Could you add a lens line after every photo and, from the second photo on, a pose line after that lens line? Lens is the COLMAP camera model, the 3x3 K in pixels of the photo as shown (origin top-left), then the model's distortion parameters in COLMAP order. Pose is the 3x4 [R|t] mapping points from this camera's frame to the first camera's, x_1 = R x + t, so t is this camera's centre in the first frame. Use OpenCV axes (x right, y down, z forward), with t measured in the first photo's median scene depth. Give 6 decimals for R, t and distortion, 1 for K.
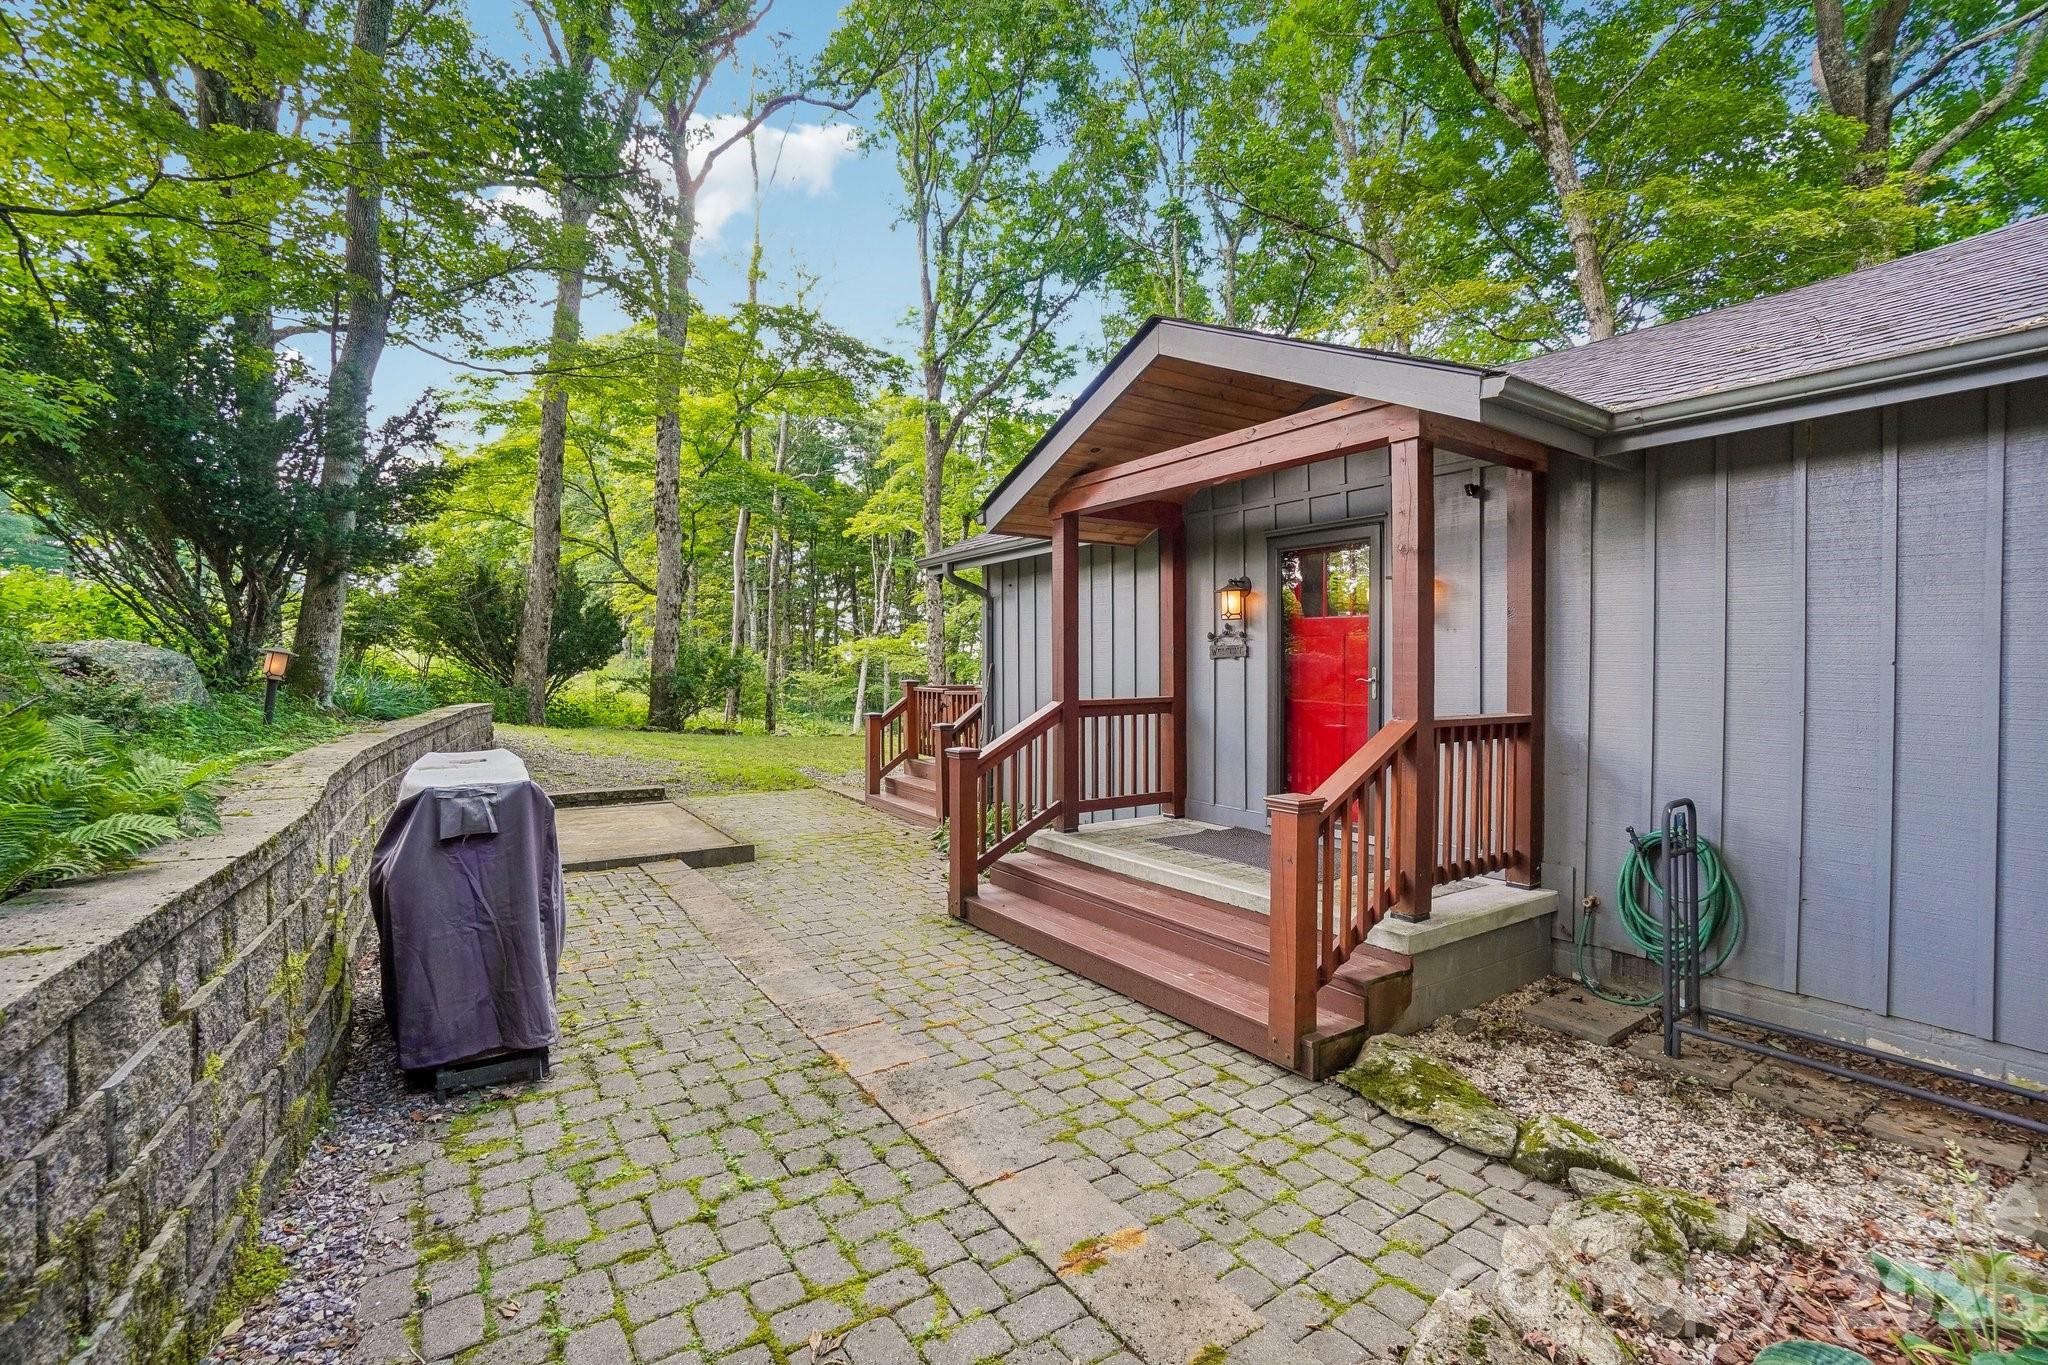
lens RADIAL K [[907.5, 0, 1020.1], [0, 907.5, 678.7], [0, 0, 1]] dist [-0.054882, 0.026865]
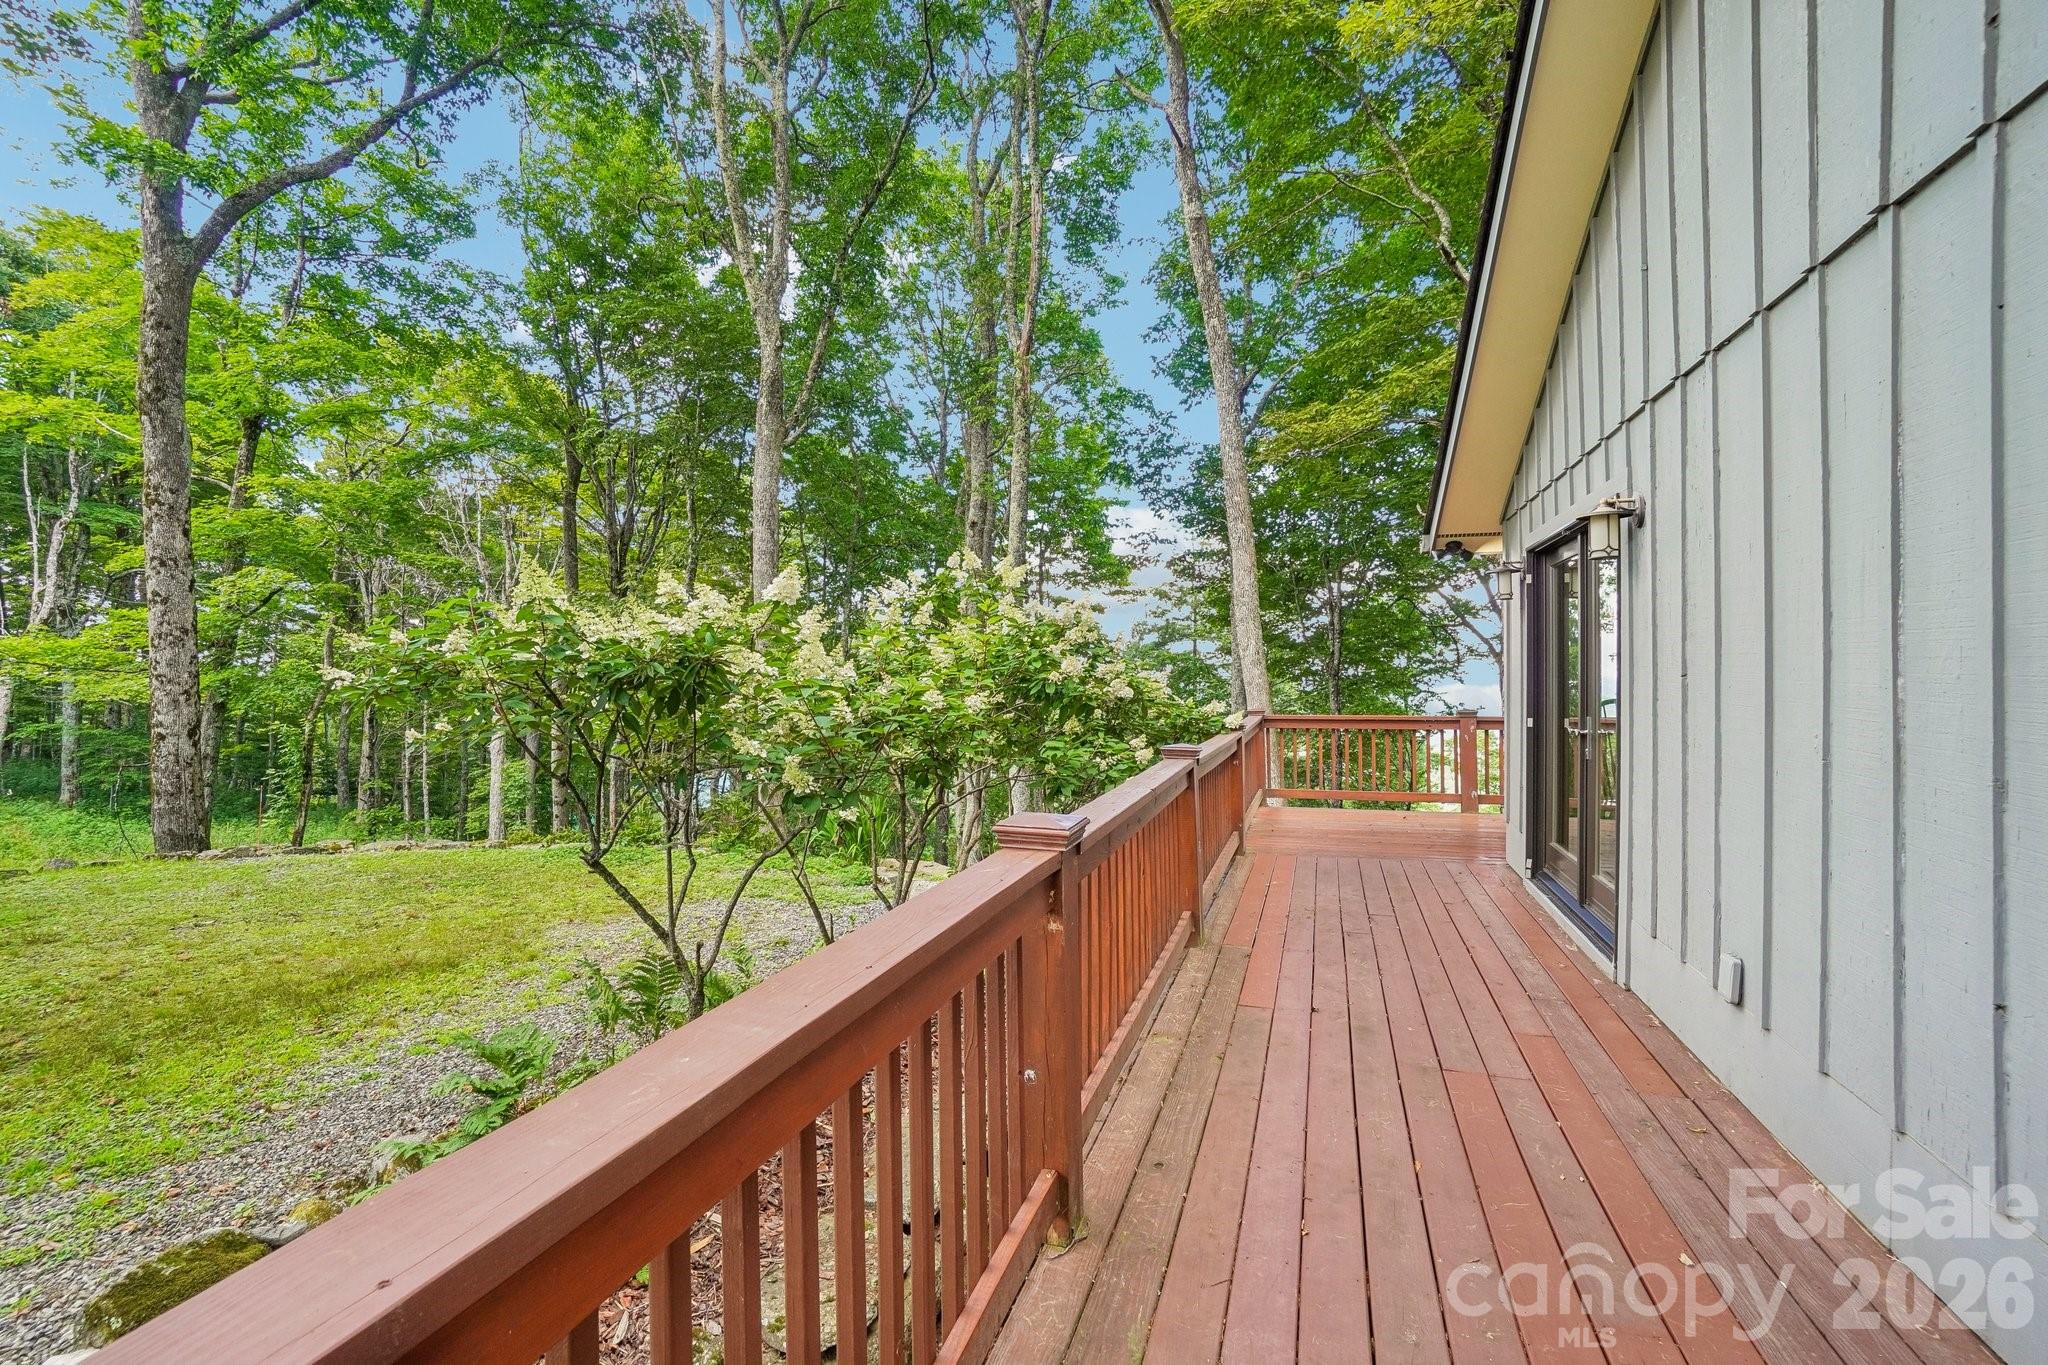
lens RADIAL K [[907.5, 0, 1020.1], [0, 907.5, 678.7], [0, 0, 1]] dist [-0.054882, 0.026865]
pose [[0.790239, -0.005312, 0.612775, -0.112451], [0.015280, 0.999822, -0.011037, -0.047549], [-0.612608, 0.018085, 0.790180, 1.650355]]
